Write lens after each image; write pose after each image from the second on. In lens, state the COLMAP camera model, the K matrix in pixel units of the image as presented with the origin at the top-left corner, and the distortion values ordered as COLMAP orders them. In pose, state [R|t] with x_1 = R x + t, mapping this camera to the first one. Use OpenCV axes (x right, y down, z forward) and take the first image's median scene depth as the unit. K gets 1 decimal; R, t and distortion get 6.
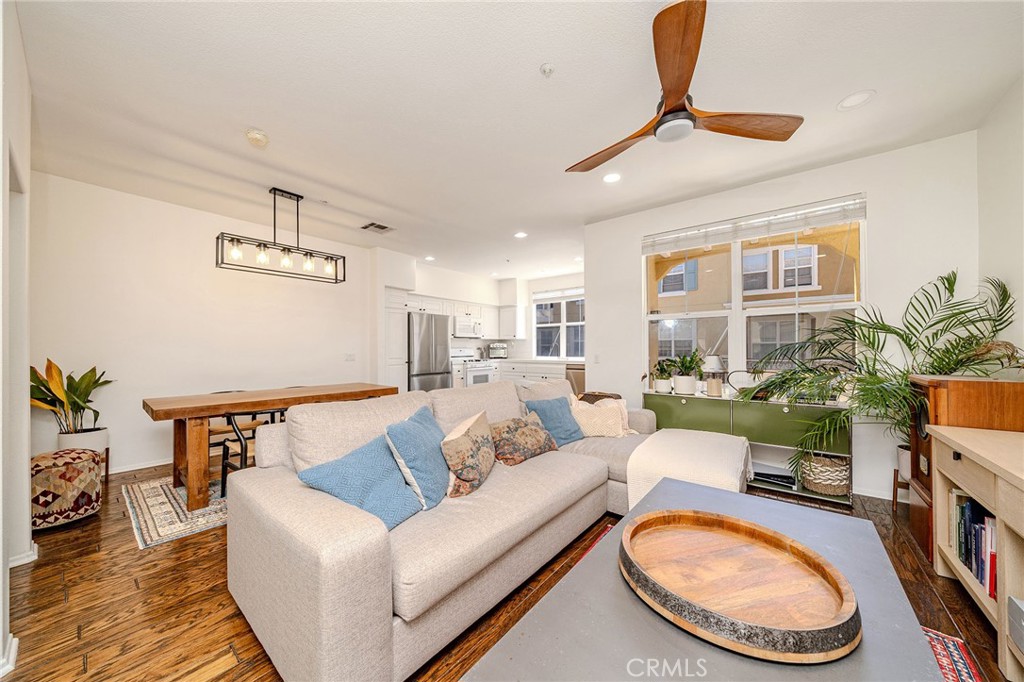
lens RADIAL K [[350.8, 0, 509.4], [0, 350.8, 348.5], [0, 0, 1]] dist [-0.006651, -0.000378]
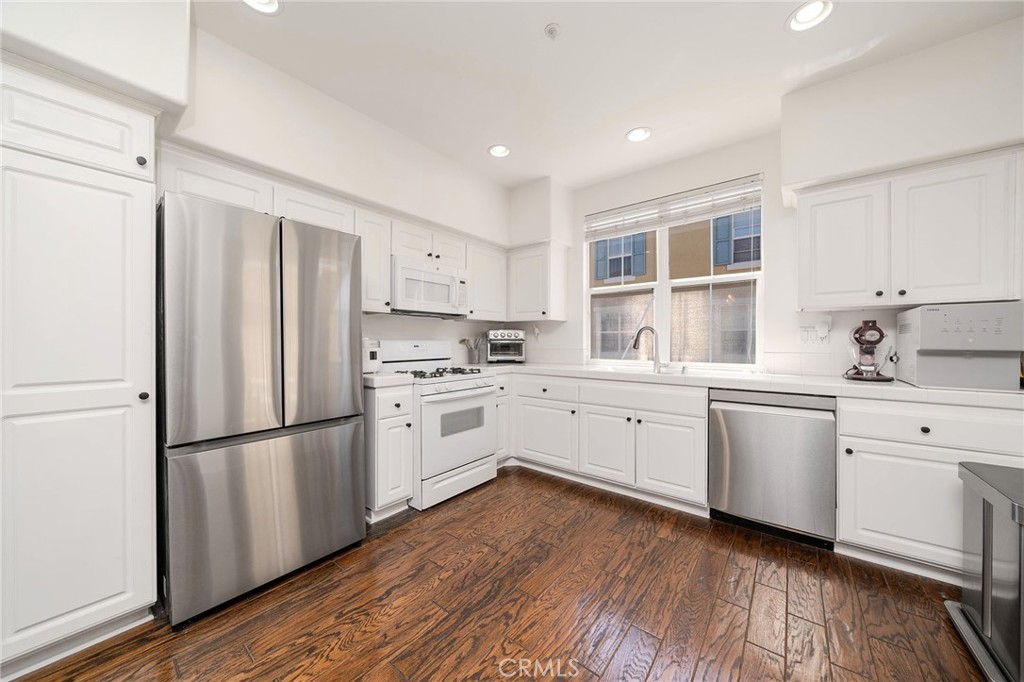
lens RADIAL K [[350.8, 0, 511.0], [0, 350.8, 341.8], [0, 0, 1]] dist [-0.006651, -0.000378]
pose [[0.999998, 0.001800, 0.000806, -0.028141], [-0.001801, 0.999997, 0.001565, -0.000310], [-0.000803, -0.001566, 0.999998, 0.589534]]
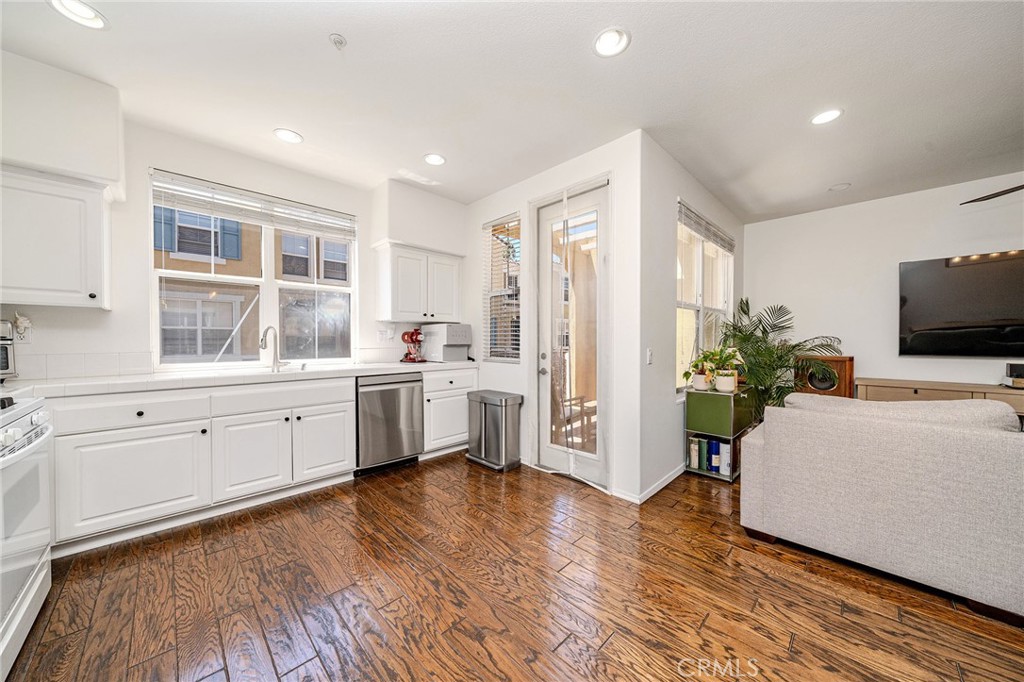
lens RADIAL K [[350.8, 0, 512.2], [0, 350.8, 342.7], [0, 0, 1]] dist [-0.006651, -0.000378]
pose [[0.116816, -0.006928, 0.993129, -0.227356], [0.001171, 0.999976, 0.006838, -0.000864], [-0.993153, 0.000364, 0.116821, 0.675599]]
